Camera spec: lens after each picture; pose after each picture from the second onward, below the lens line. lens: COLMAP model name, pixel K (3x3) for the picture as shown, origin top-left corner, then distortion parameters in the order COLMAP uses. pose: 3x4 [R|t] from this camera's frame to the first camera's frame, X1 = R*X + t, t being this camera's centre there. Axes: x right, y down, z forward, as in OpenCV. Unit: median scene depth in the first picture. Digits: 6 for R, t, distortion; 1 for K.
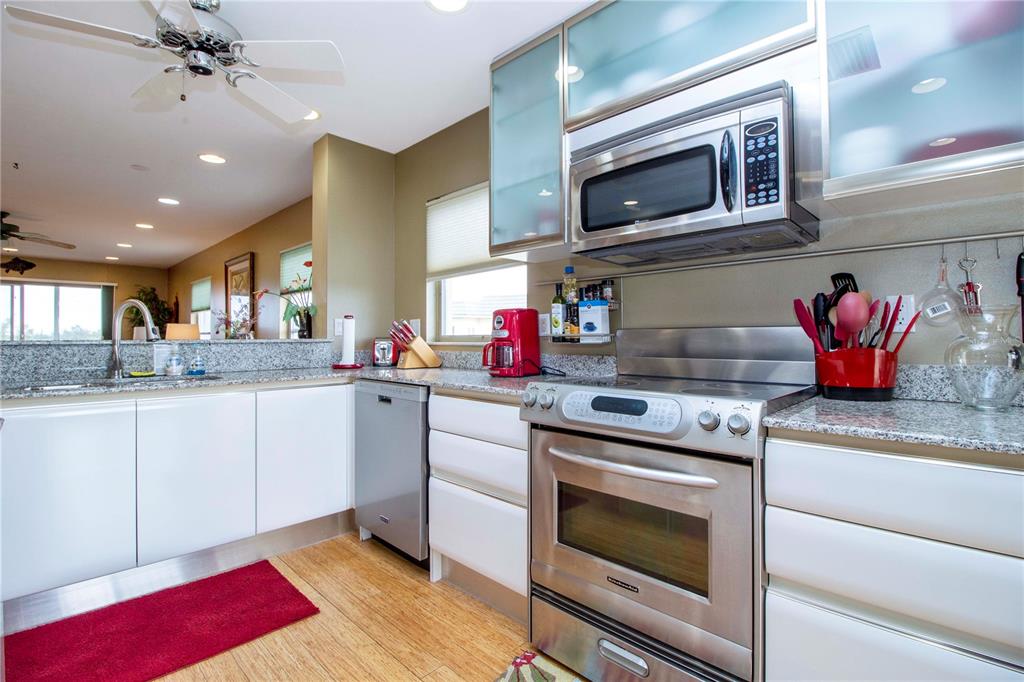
lens RADIAL K [[474.4, 0, 511.7], [0, 474.4, 328.3], [0, 0, 1]] dist [-0.000918, -0.012728]
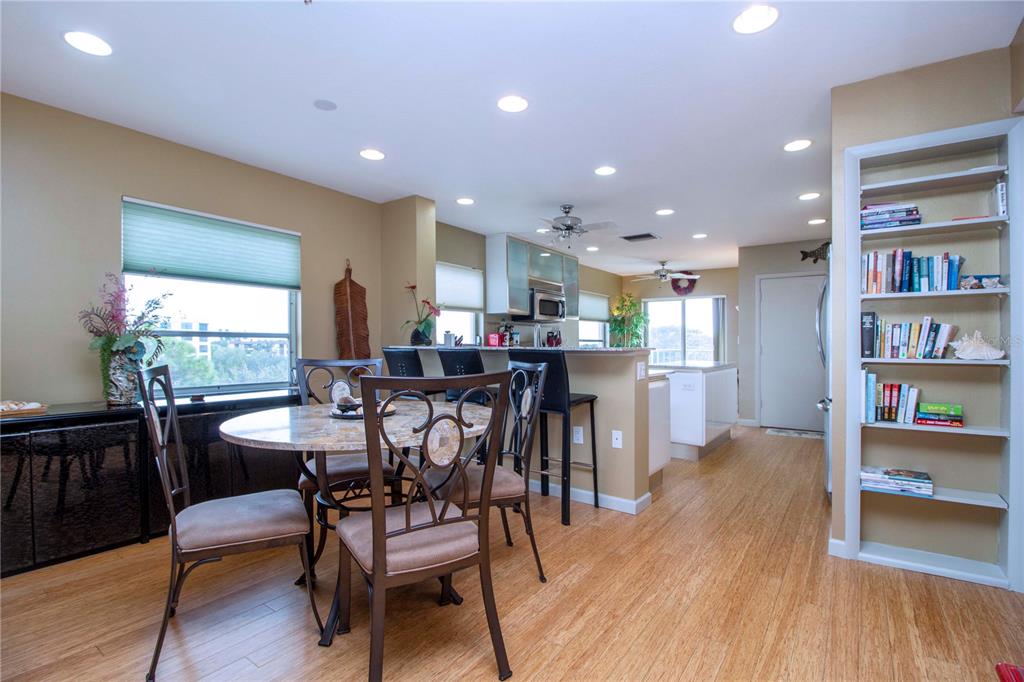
lens RADIAL K [[479.9, 0, 510.6], [0, 479.9, 343.6], [0, 0, 1]] dist [0.001329, -0.012043]
pose [[-0.152281, 0.004497, 0.988327, -2.667510], [-0.020306, 0.999764, -0.007678, 0.030395], [-0.988129, -0.021238, -0.152154, 1.435833]]
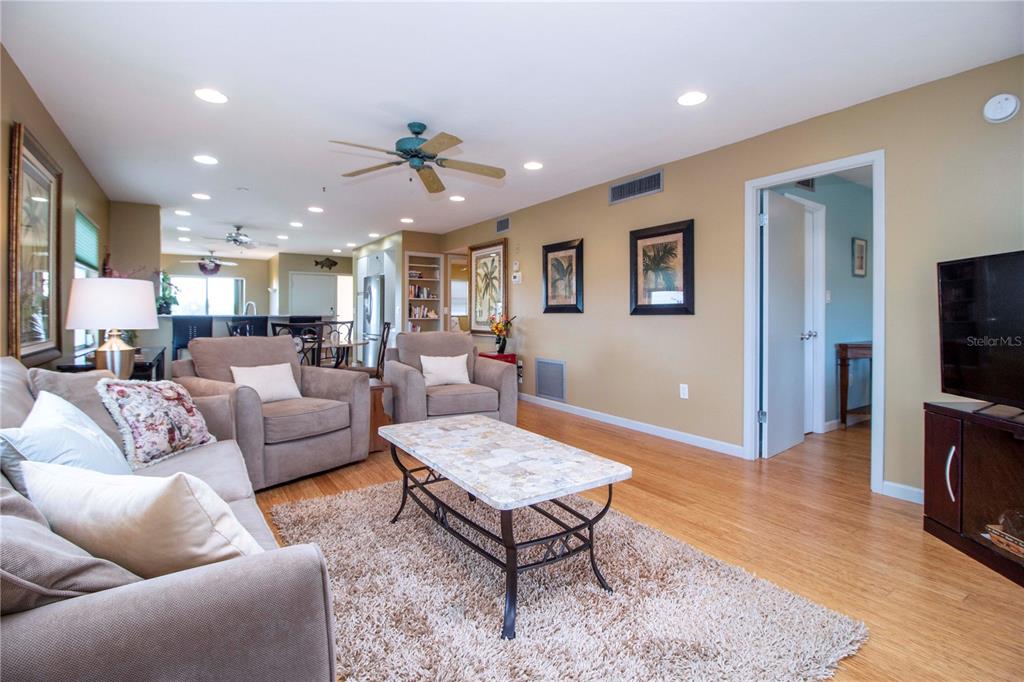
lens RADIAL K [[481.9, 0, 513.7], [0, 481.9, 311.6], [0, 0, 1]] dist [-0.001433, -0.012771]
pose [[-0.978701, 0.001601, 0.205282, -3.183431], [-0.003383, 0.999708, -0.023927, 0.073055], [-0.205261, -0.024112, -0.978410, 3.788466]]
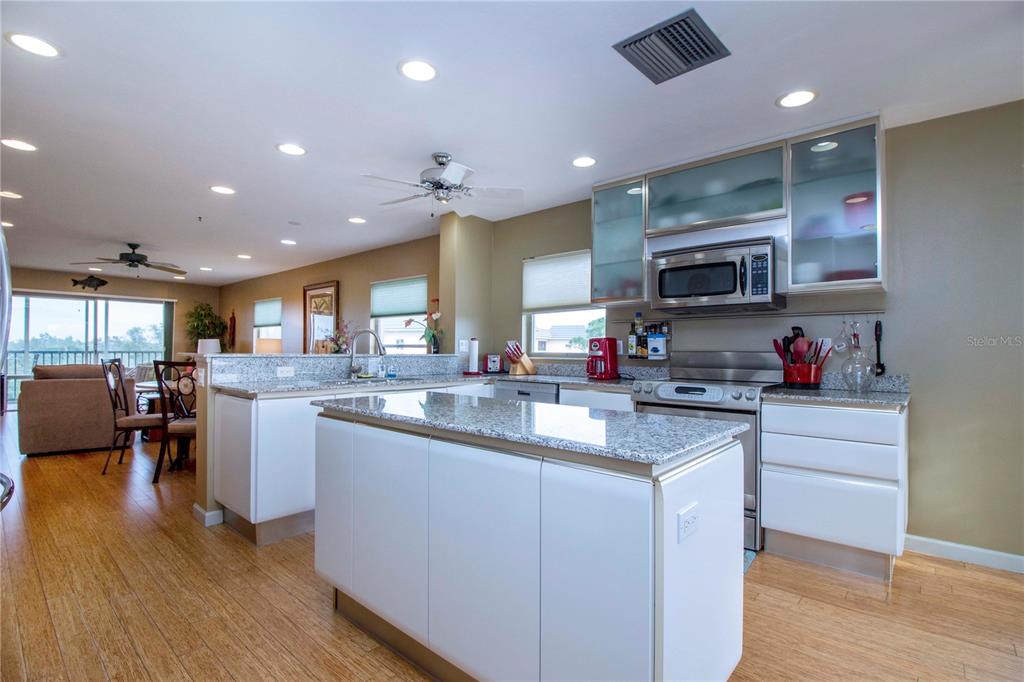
lens RADIAL K [[479.9, 0, 510.6], [0, 479.9, 343.6], [0, 0, 1]] dist [0.001329, -0.012043]
pose [[0.998652, 0.013042, 0.050236, -0.423498], [-0.013237, 0.999906, 0.003550, -0.024272], [-0.050185, -0.004211, 0.998731, -0.667621]]
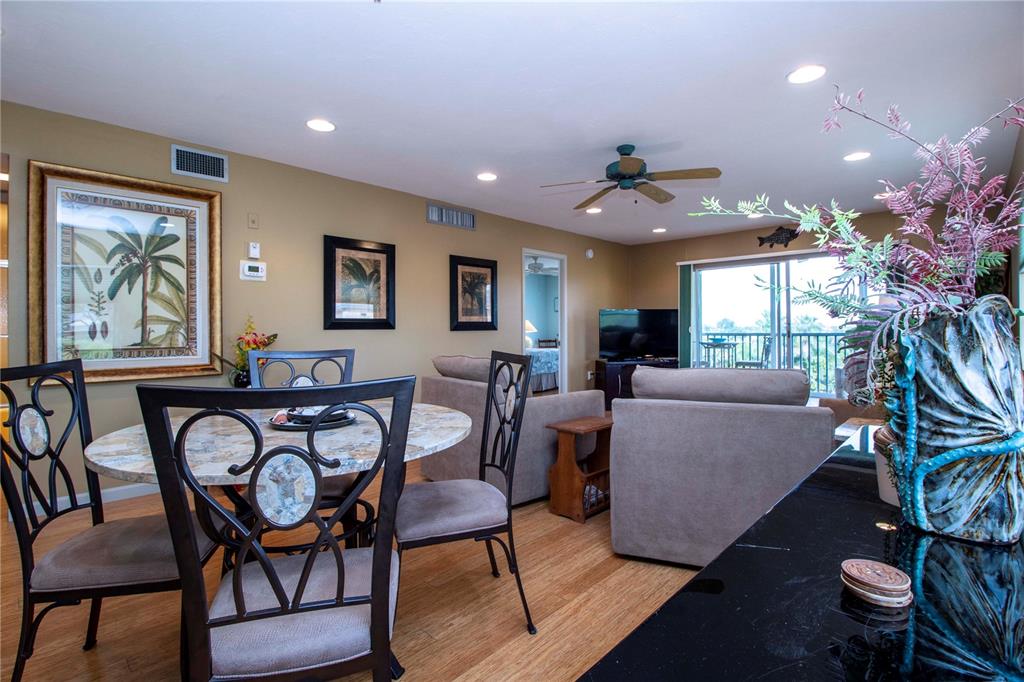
lens RADIAL K [[470.8, 0, 512.9], [0, 470.8, 337.0], [0, 0, 1]] dist [-0.001052, -0.013742]
pose [[0.006683, 0.022674, -0.999721, -0.938819], [0.022053, 0.999496, 0.022817, 0.024060], [0.999734, -0.022200, 0.006179, 1.909517]]
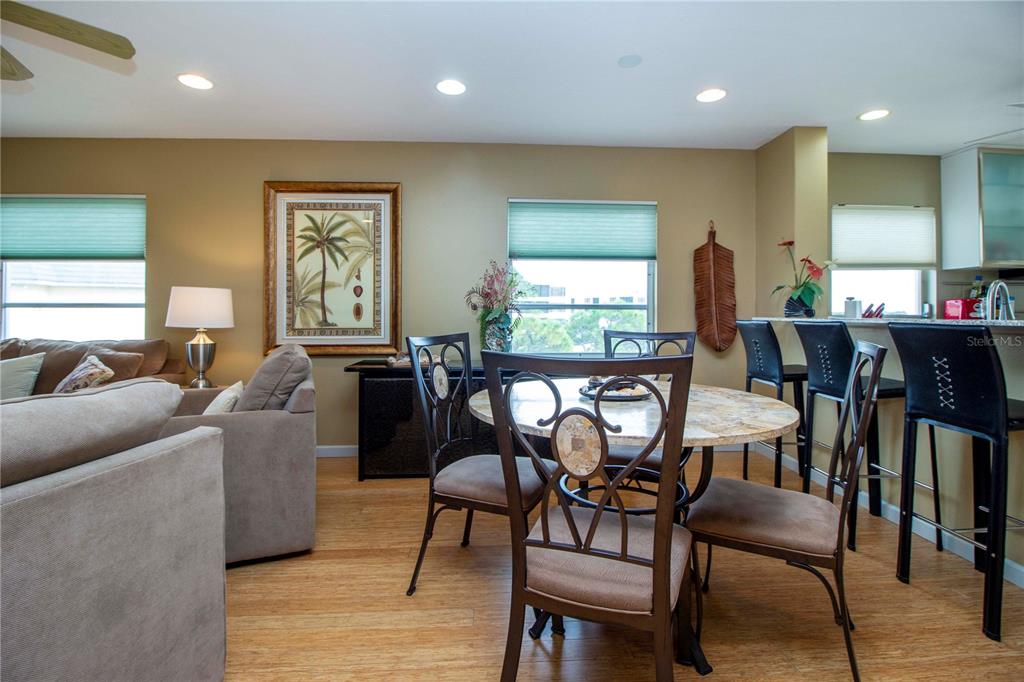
lens RADIAL K [[481.9, 0, 513.7], [0, 481.9, 311.6], [0, 0, 1]] dist [-0.001433, -0.012771]
pose [[0.672247, 0.008800, 0.740274, -2.421217], [-0.016107, 0.999867, 0.002740, 0.024058], [-0.740151, -0.013765, 0.672299, 1.143336]]
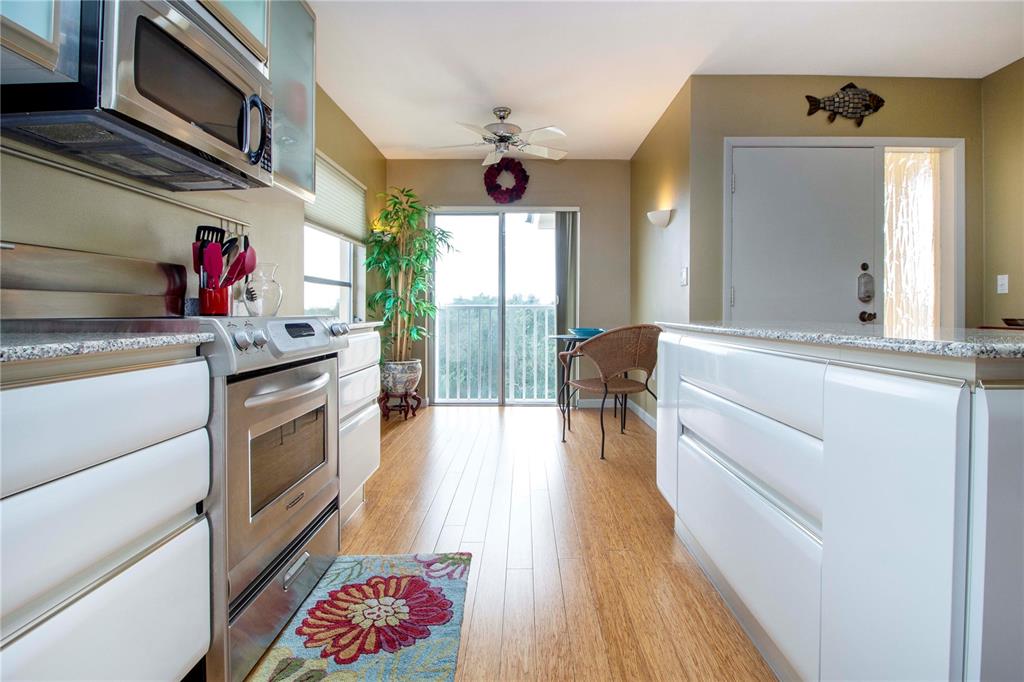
lens RADIAL K [[500.0, 0, 524.0], [0, 500.0, 312.4], [0, 0, 1]] dist [-0.003286, -0.001221]
pose [[-0.700303, 0.002455, 0.713841, -0.585225], [-0.010291, 0.999855, -0.013534, 0.085113], [-0.713771, -0.016825, -0.700177, 0.911435]]
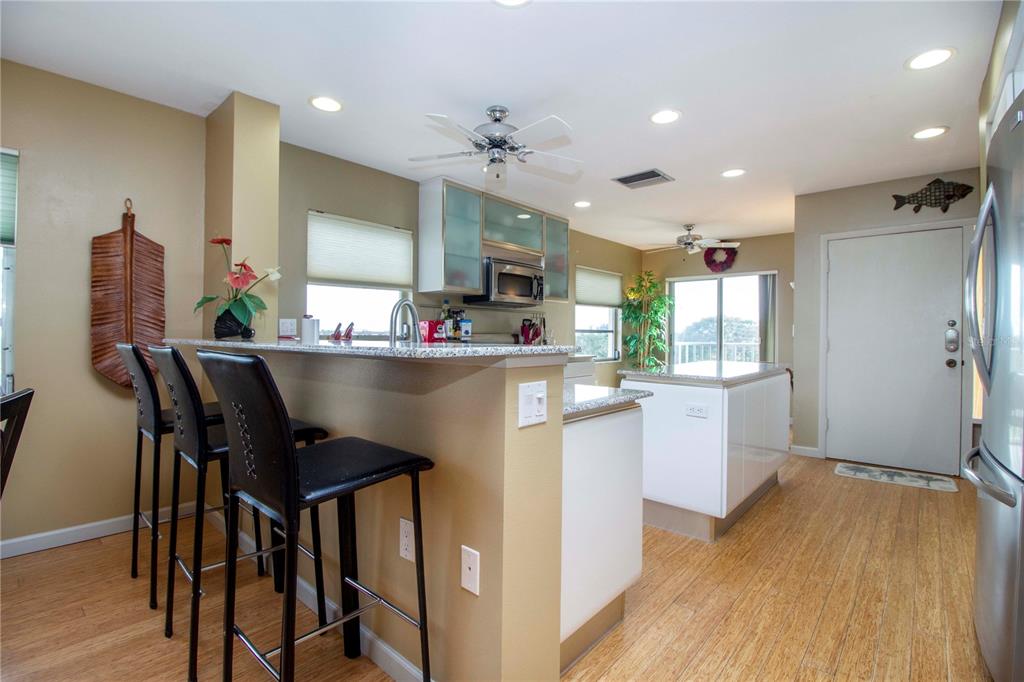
lens RADIAL K [[470.8, 0, 512.9], [0, 470.8, 337.0], [0, 0, 1]] dist [-0.001052, -0.013742]
pose [[-0.051207, -0.001673, 0.998687, -1.860668], [-0.024386, 0.999703, 0.000424, 0.011354], [-0.998390, -0.024332, -0.051232, 0.870613]]
